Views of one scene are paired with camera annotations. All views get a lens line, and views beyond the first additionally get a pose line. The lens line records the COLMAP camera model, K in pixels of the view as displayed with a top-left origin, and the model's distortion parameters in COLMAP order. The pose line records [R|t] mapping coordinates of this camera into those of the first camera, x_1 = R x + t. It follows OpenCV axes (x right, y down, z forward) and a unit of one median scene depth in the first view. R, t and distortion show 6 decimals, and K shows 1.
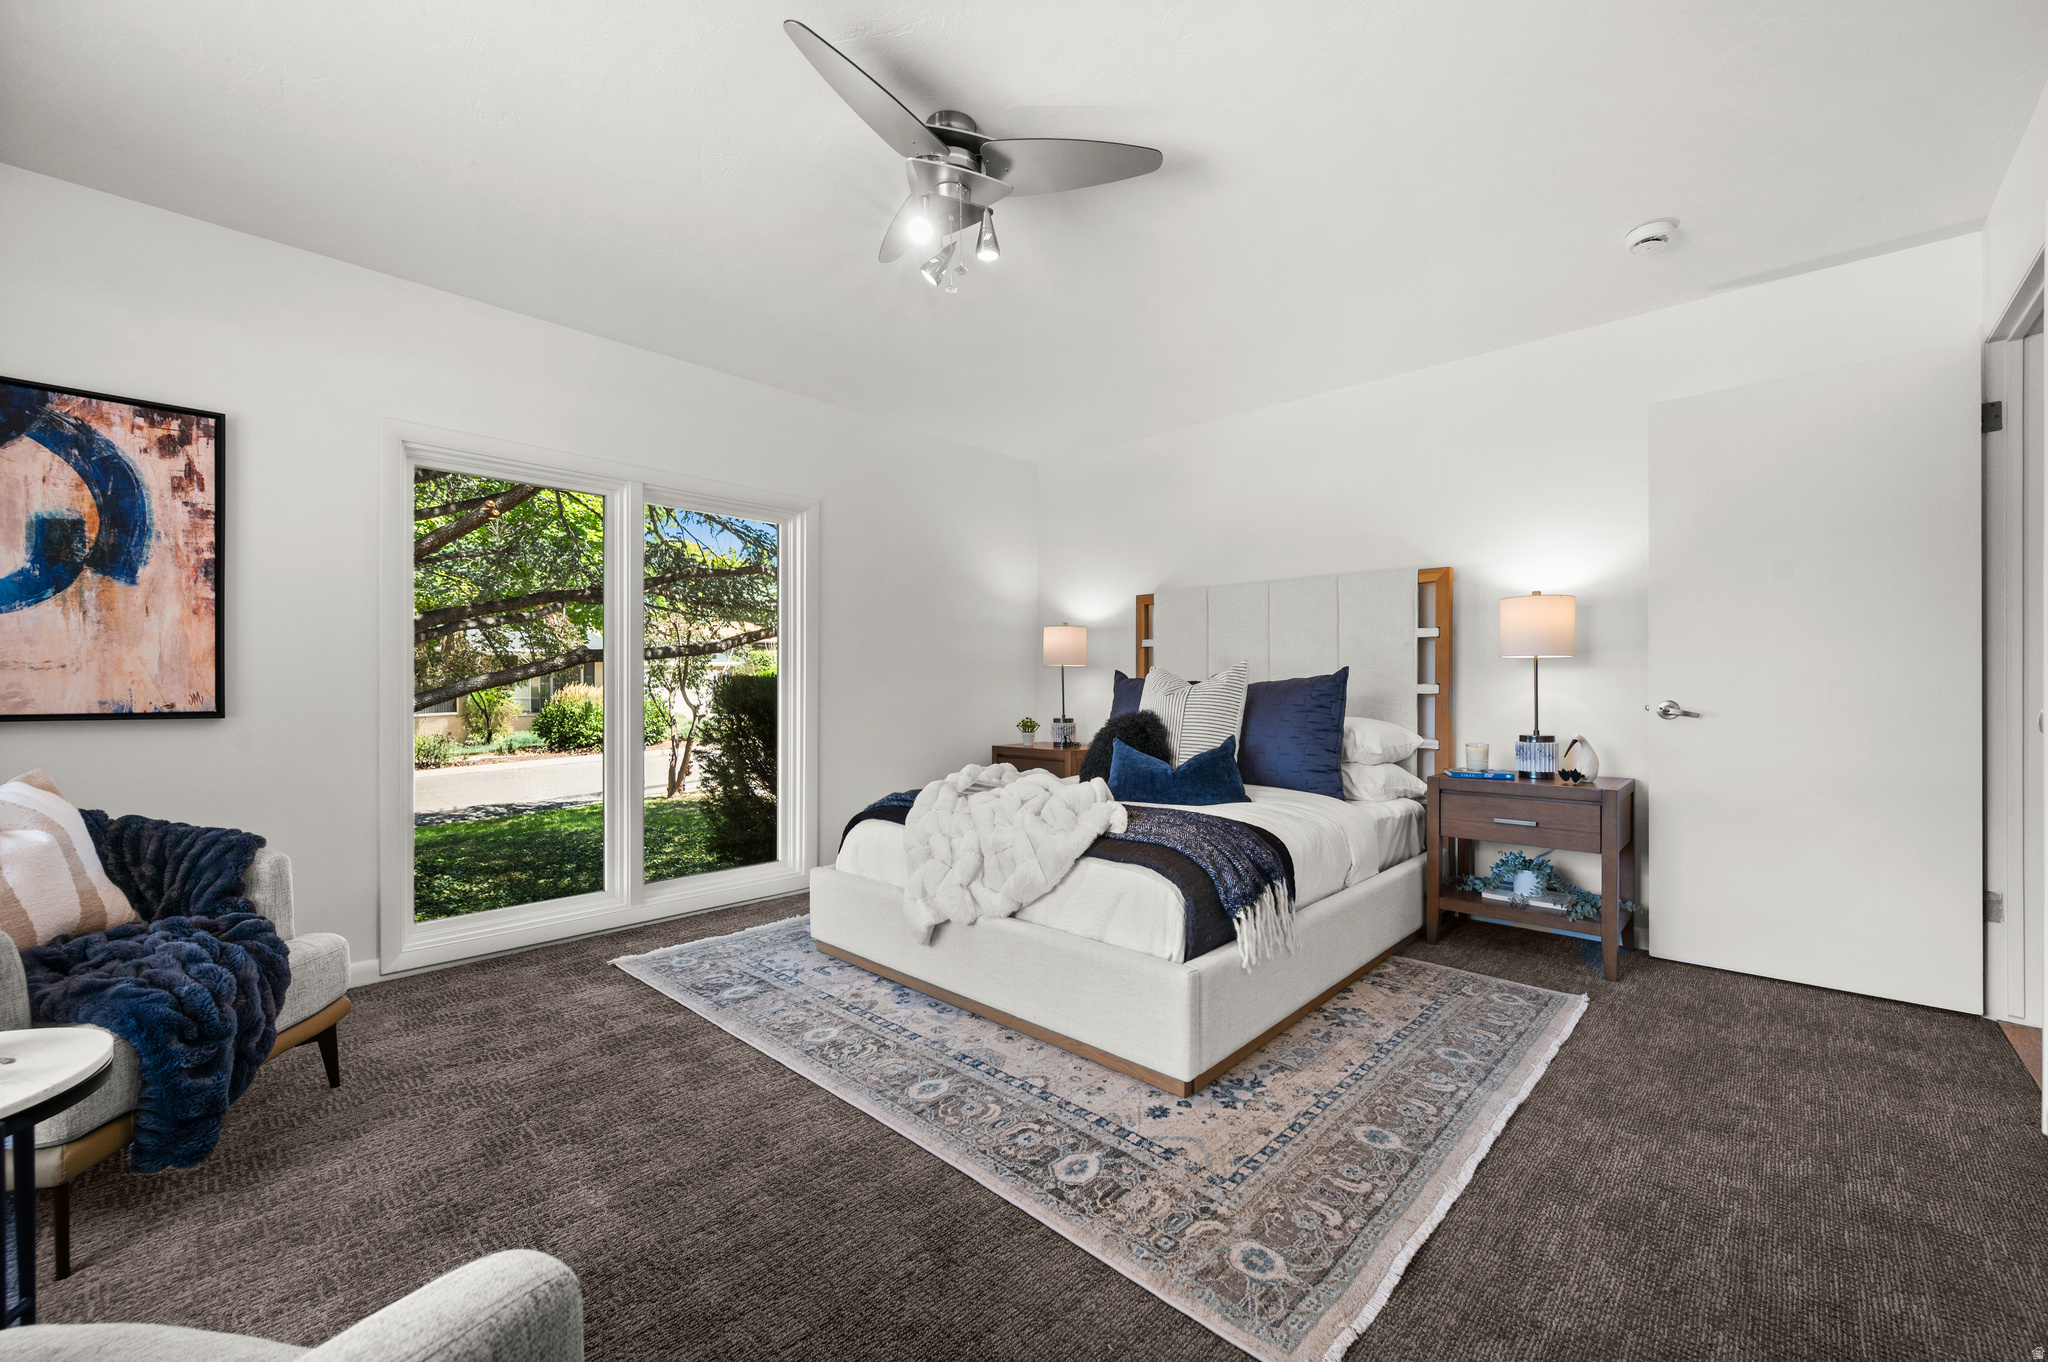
lens RADIAL K [[826.0, 0, 1026.7], [0, 826.0, 682.9], [0, 0, 1]] dist [0.000053, 0.000196]
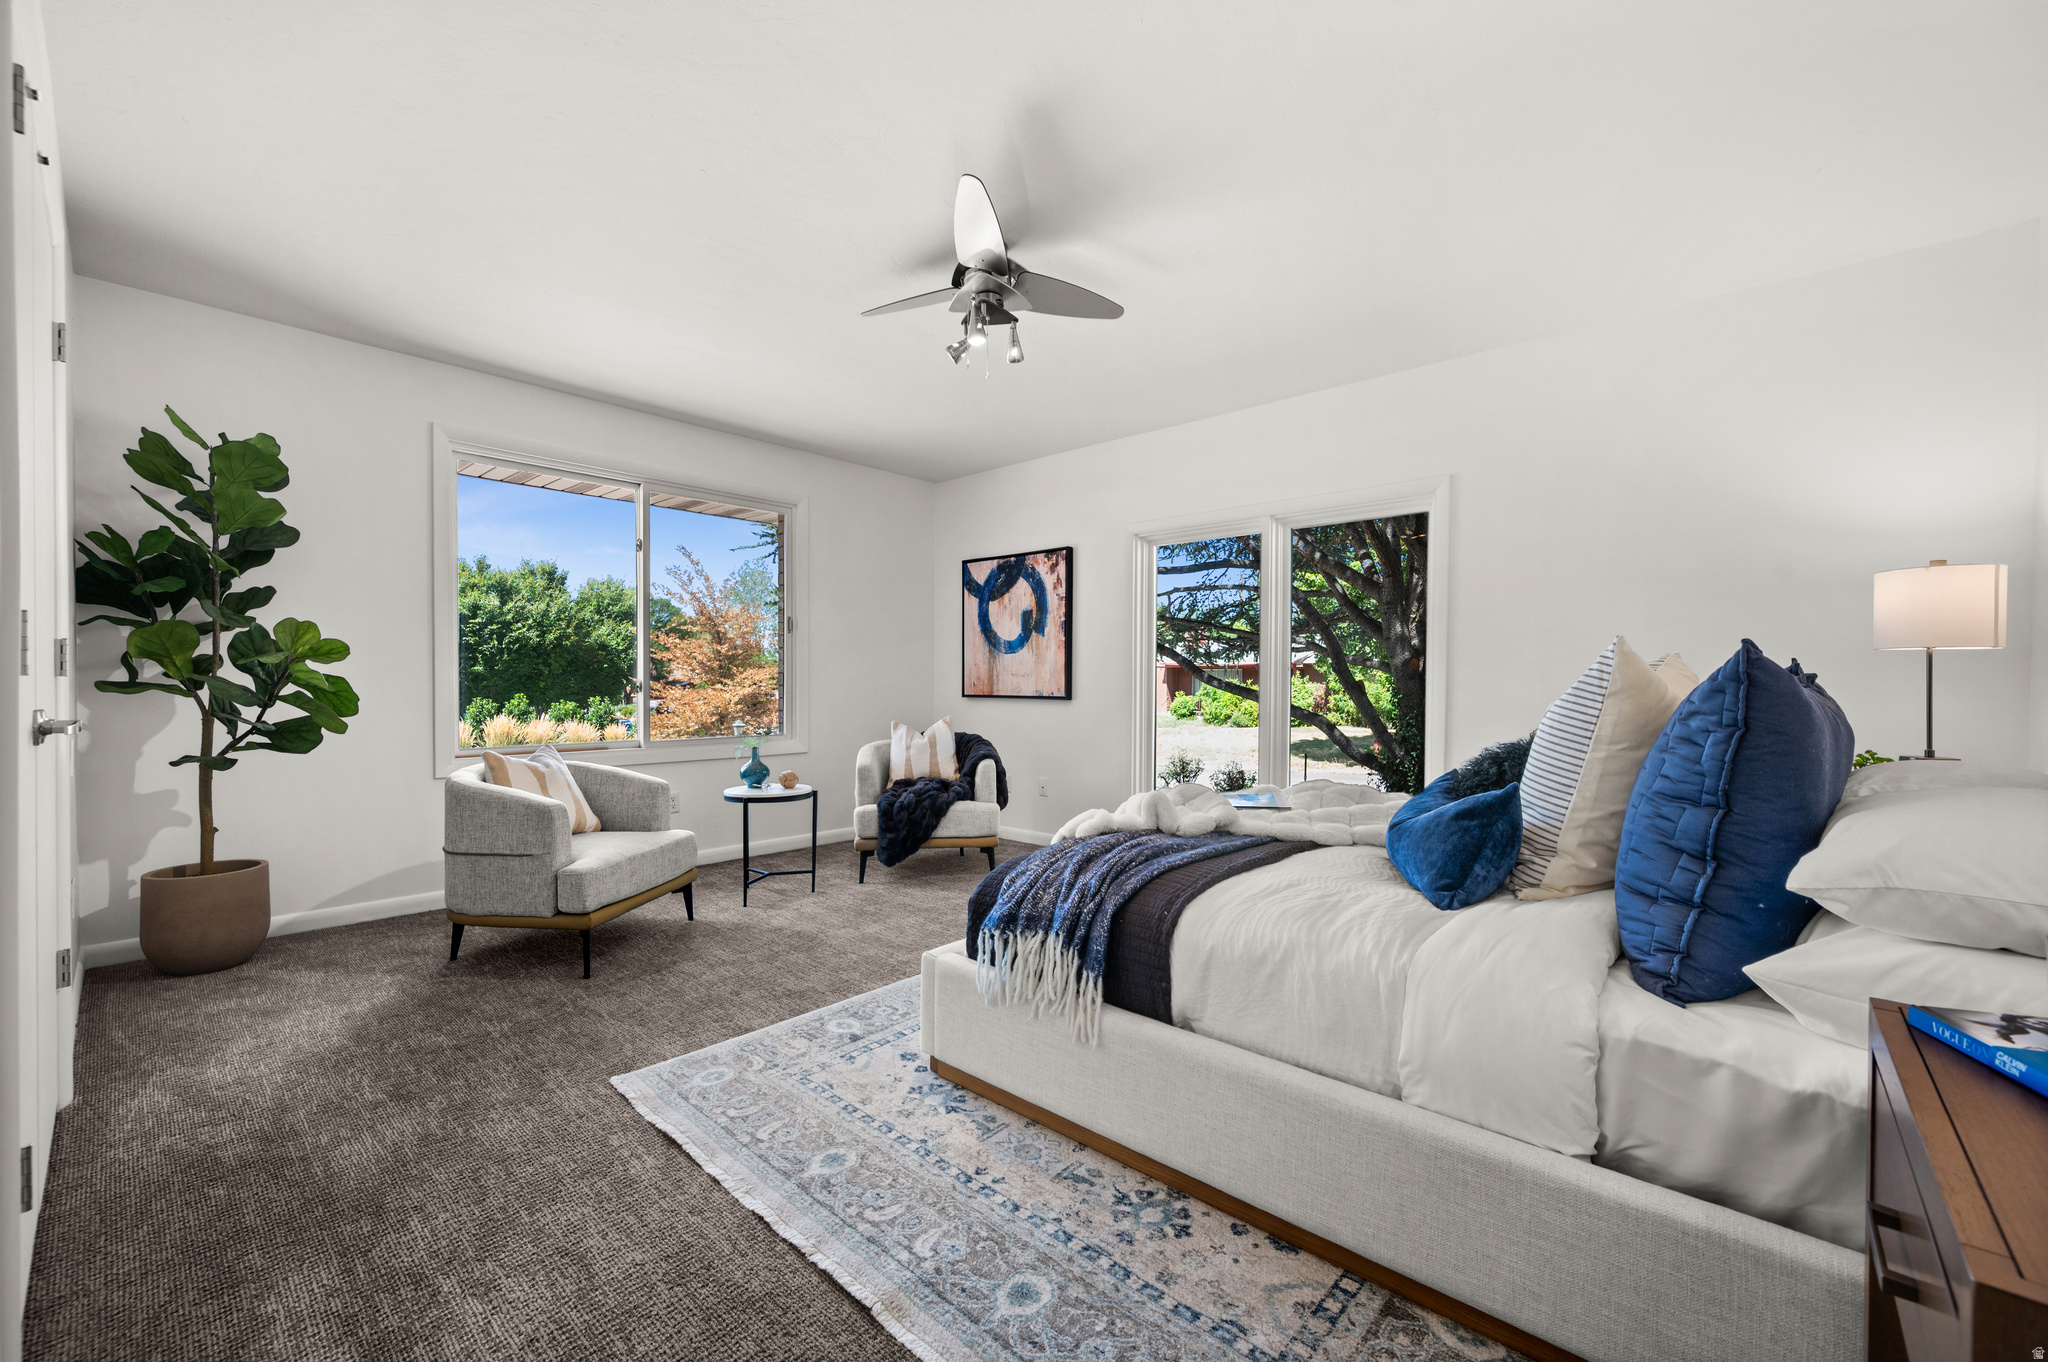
lens RADIAL K [[826.0, 0, 1025.5], [0, 826.0, 684.8], [0, 0, 1]] dist [0.000053, 0.000196]
pose [[0.005030, 0.001540, -0.999986, 1.159558], [-0.004438, 0.999989, 0.001517, 0.003765], [0.999978, 0.004430, 0.005037, 1.028640]]
